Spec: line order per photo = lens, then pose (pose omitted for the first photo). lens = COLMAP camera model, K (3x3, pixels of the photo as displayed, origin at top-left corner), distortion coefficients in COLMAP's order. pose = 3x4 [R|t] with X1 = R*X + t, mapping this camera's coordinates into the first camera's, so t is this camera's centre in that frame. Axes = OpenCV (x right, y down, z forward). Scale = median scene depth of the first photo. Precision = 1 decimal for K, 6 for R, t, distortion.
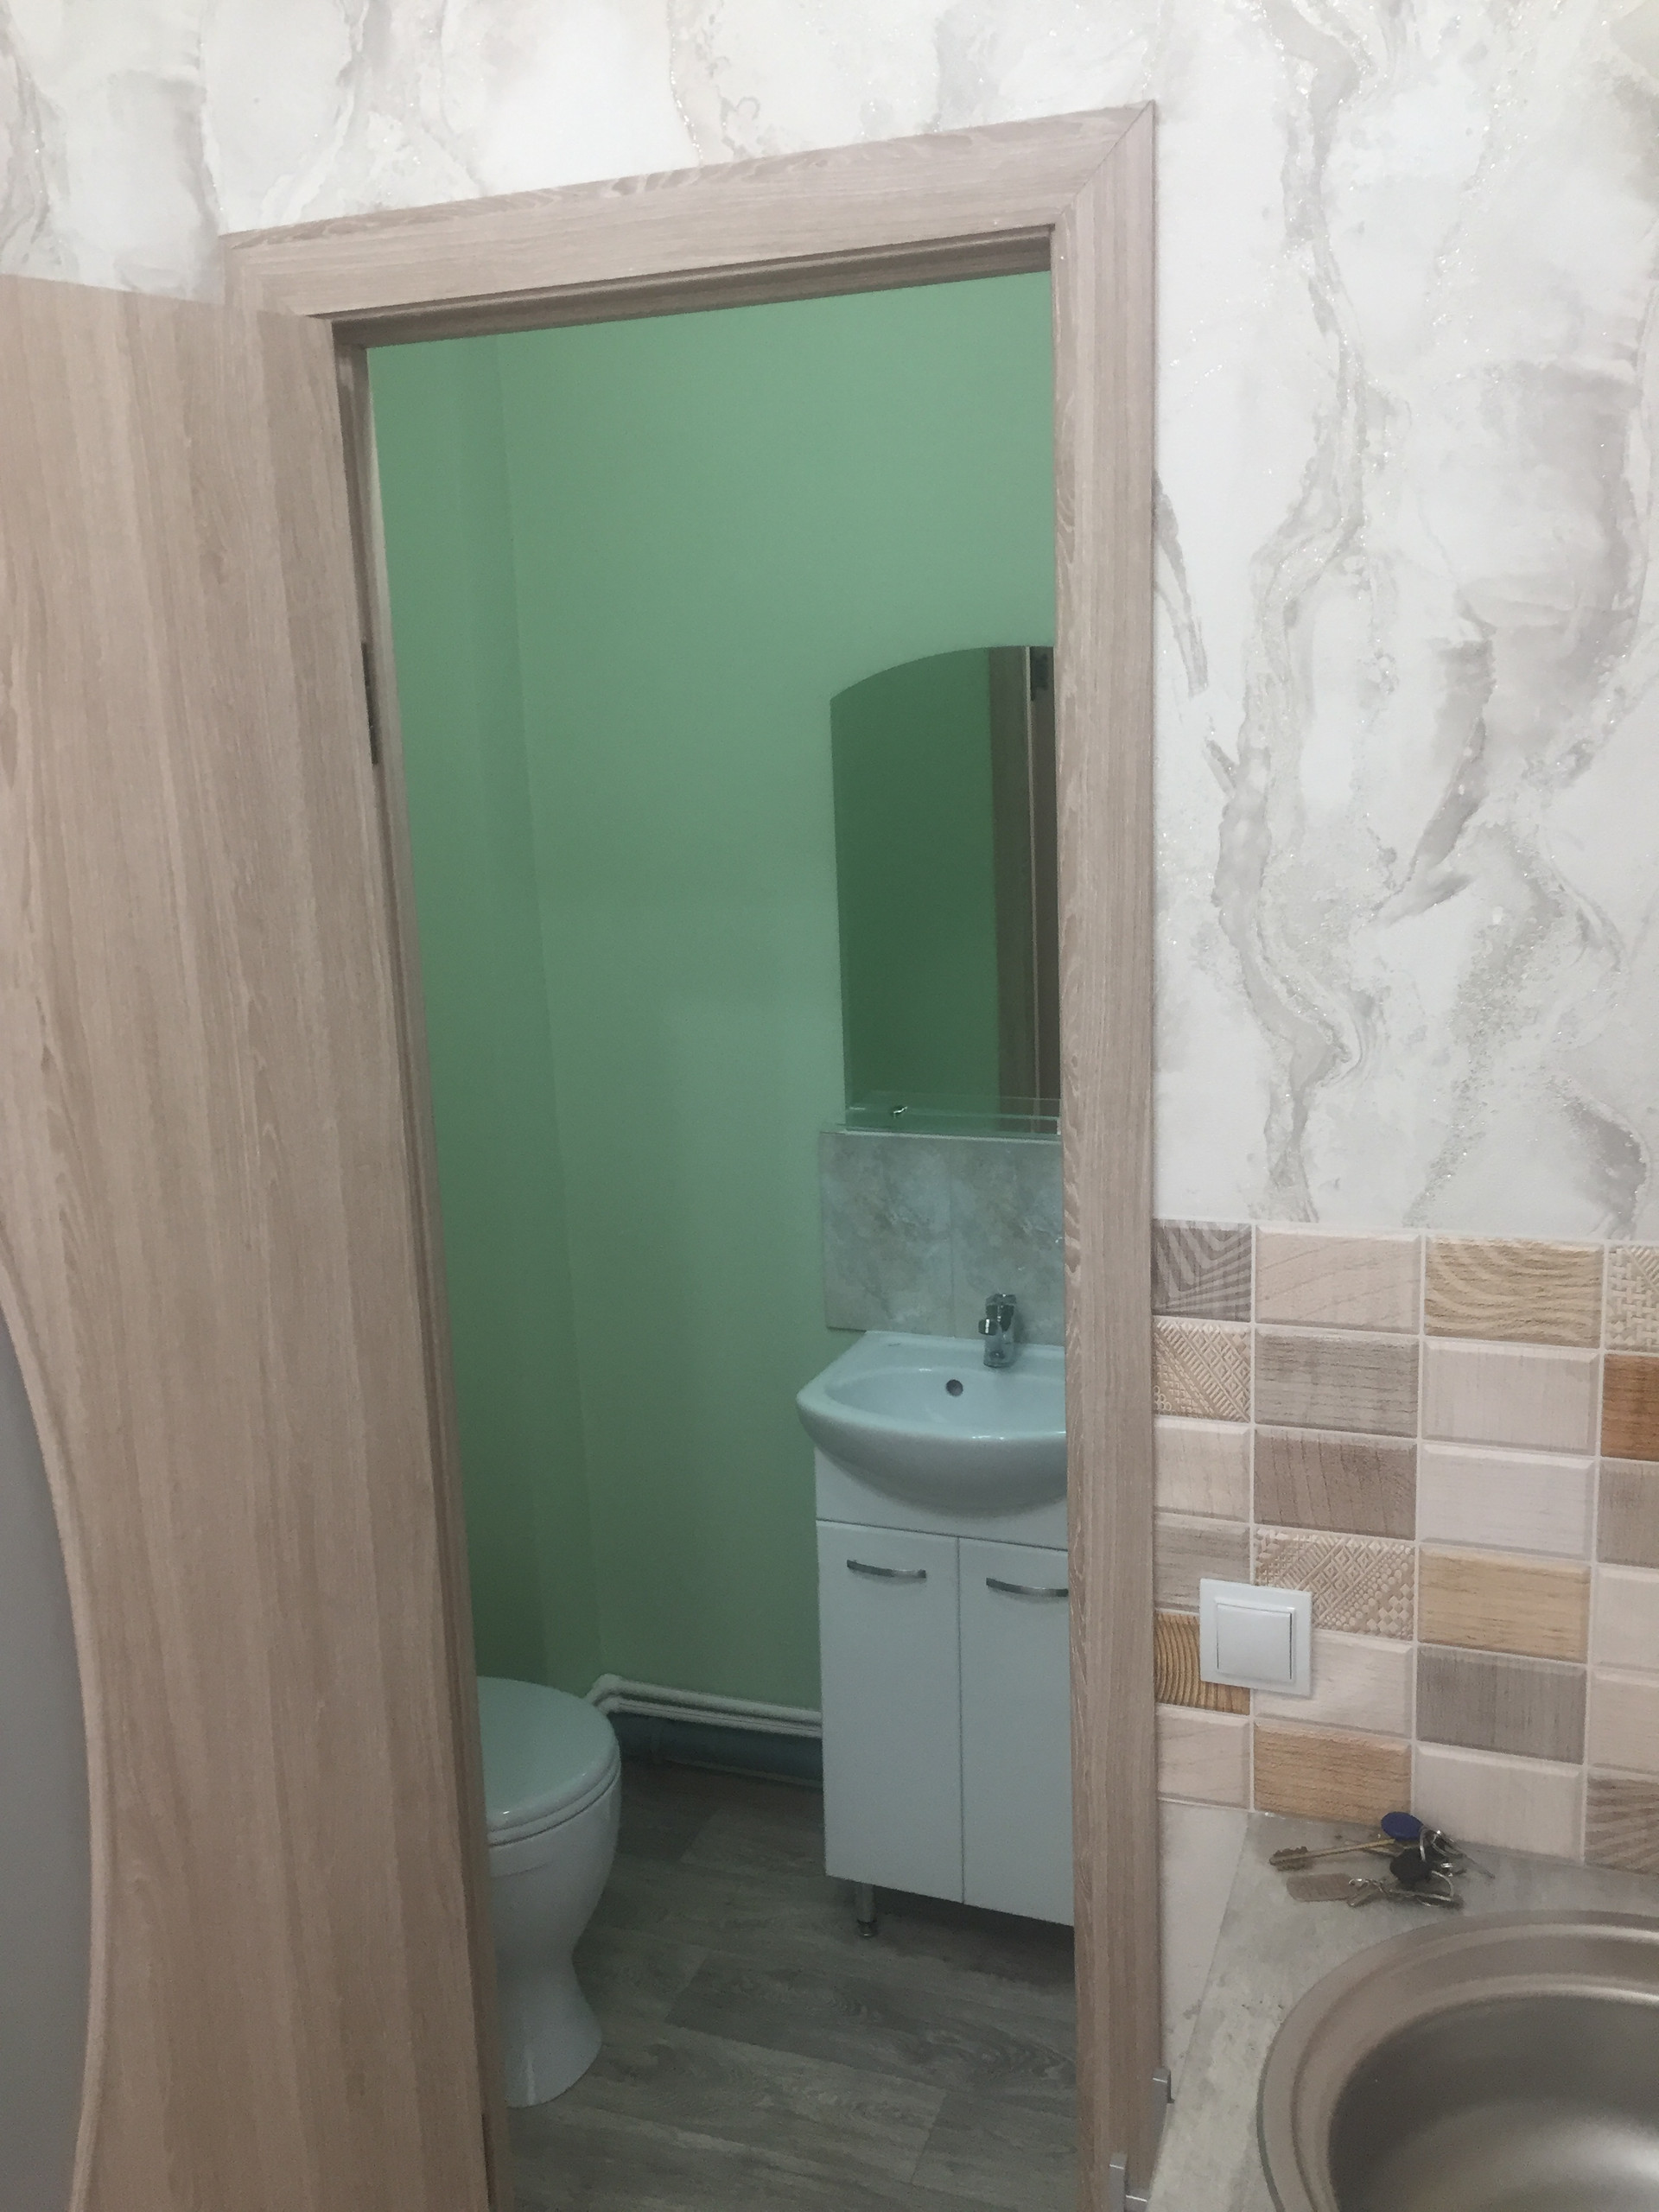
lens RADIAL K [[1876.4, 0, 822.7], [0, 1876.4, 1110.8], [0, 0, 1]] dist [0.089817, -0.115399]
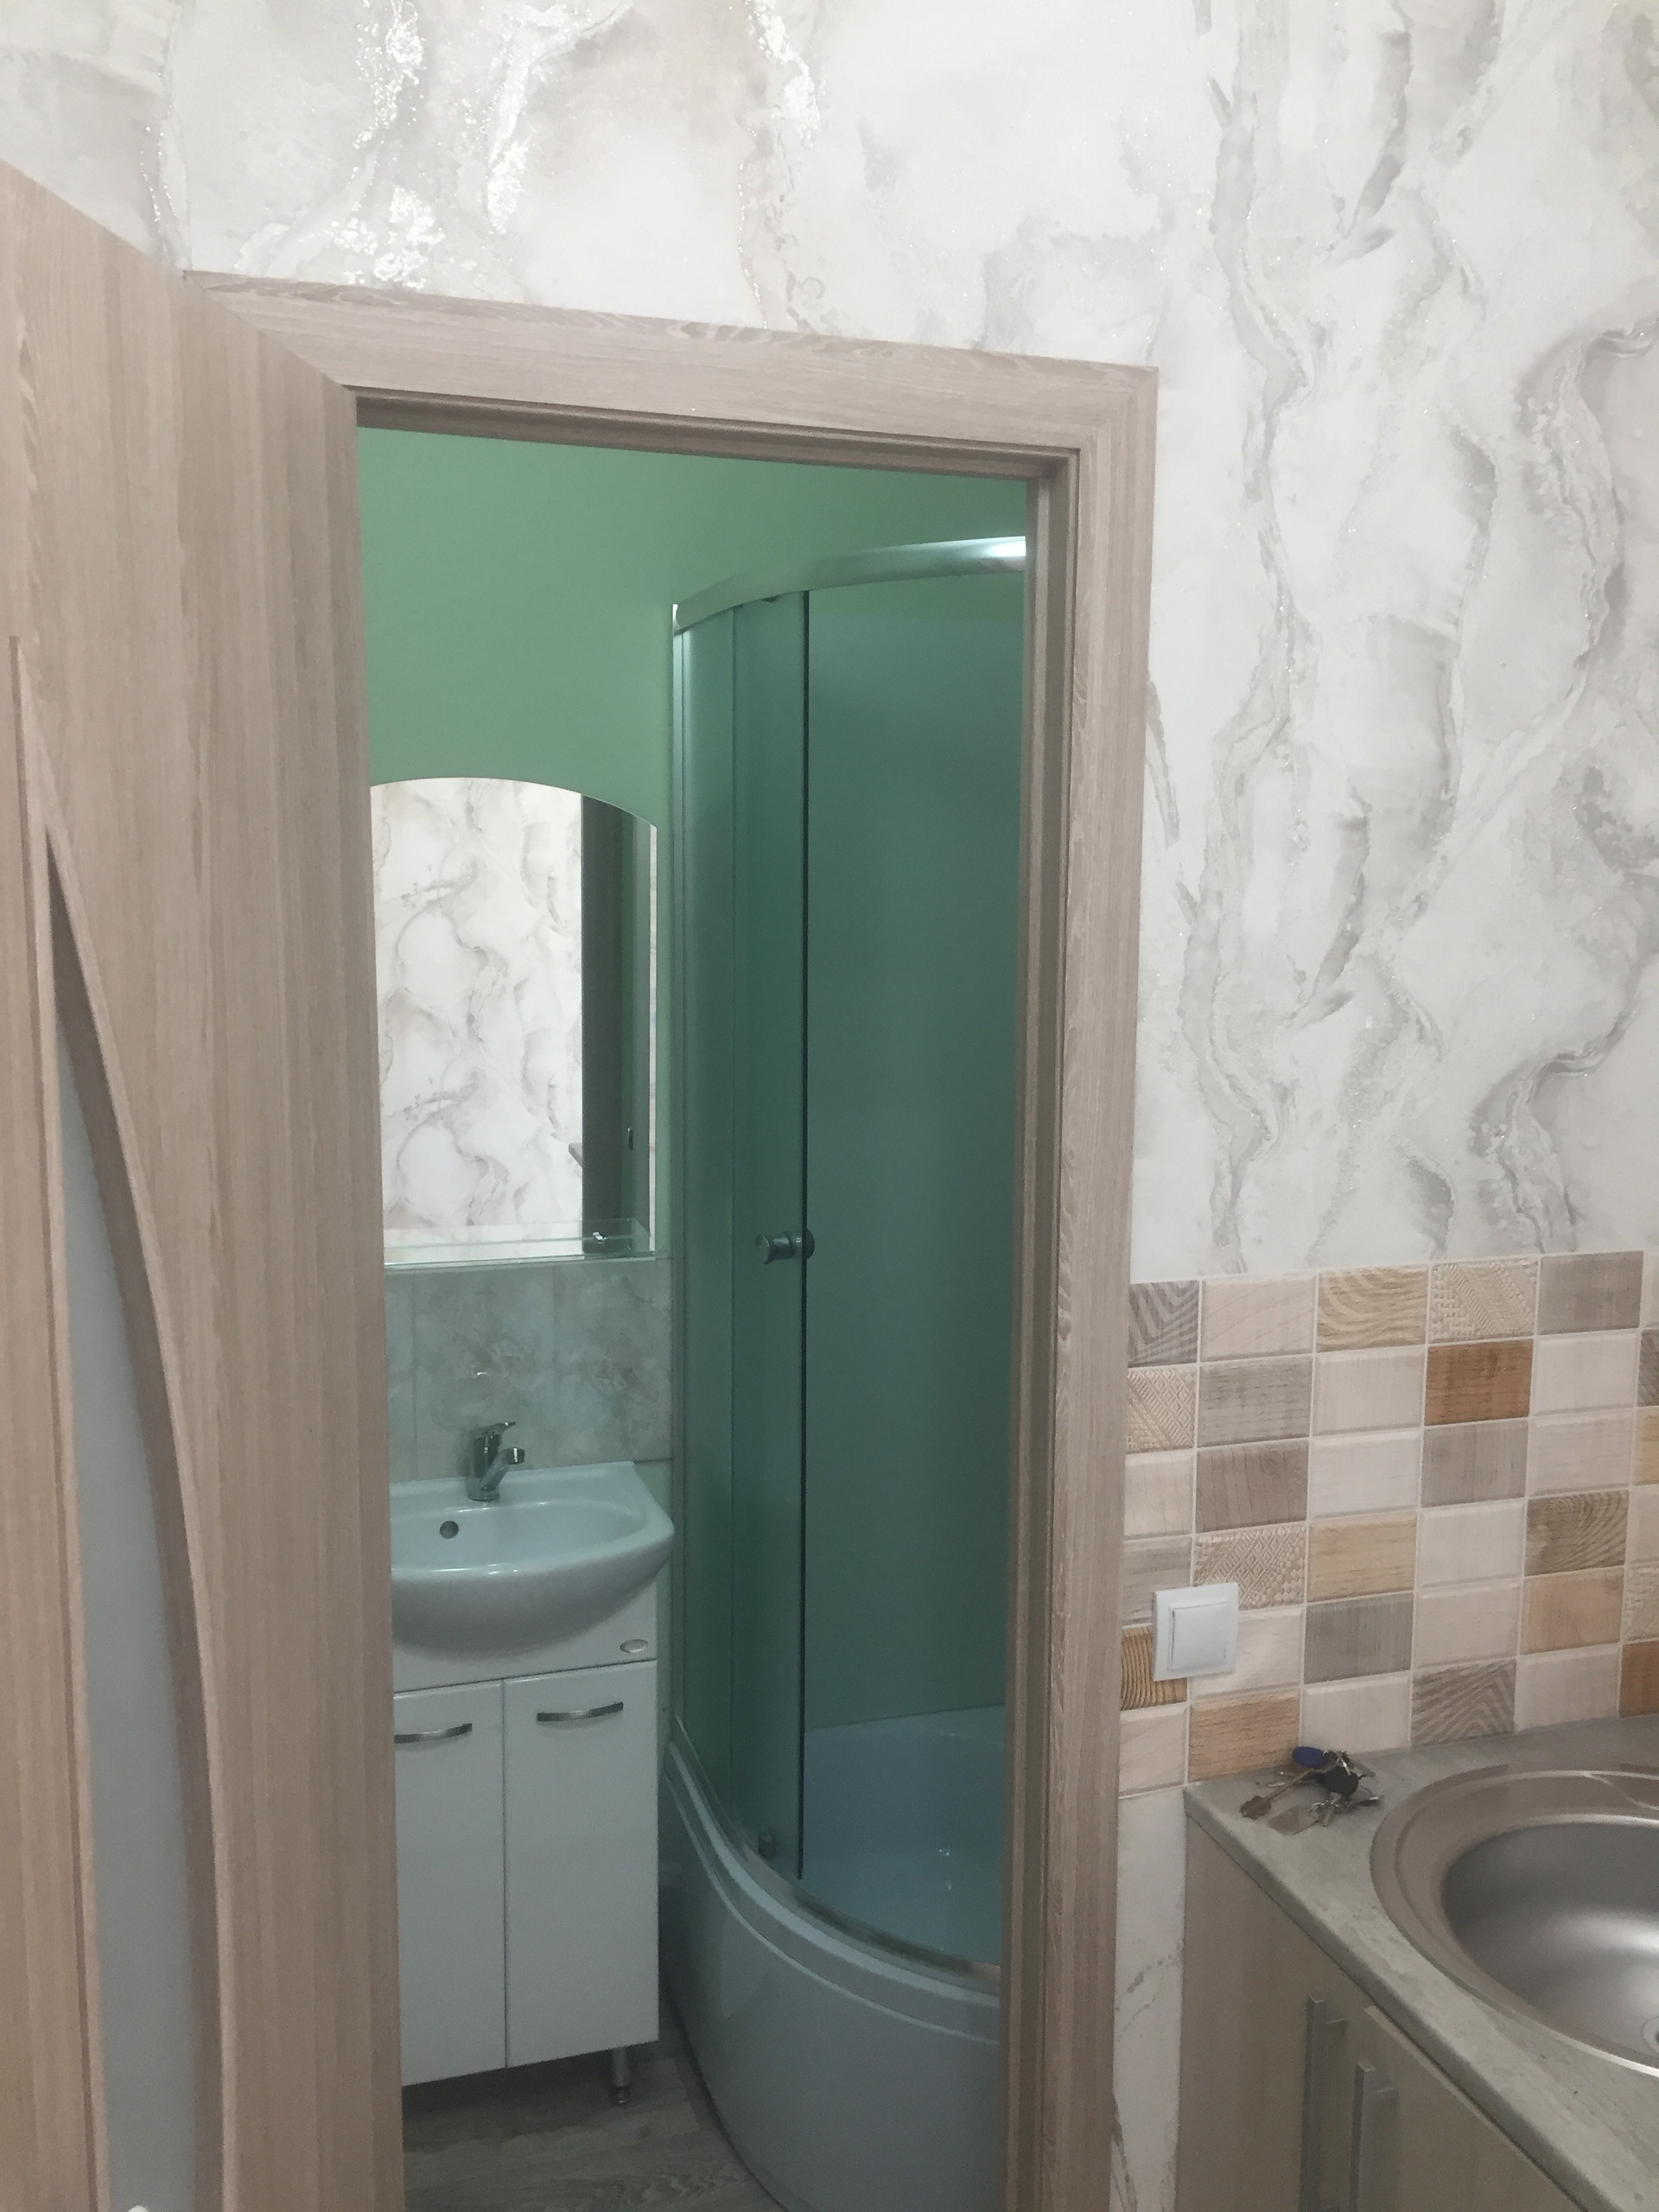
lens RADIAL K [[1876.4, 0, 844.7], [0, 1876.4, 1110.9], [0, 0, 1]] dist [0.089817, -0.115399]
pose [[0.785160, -0.043471, 0.617766, -0.689328], [0.087169, 0.995360, -0.040747, -0.018177], [-0.613128, 0.085843, 0.785306, 0.183175]]
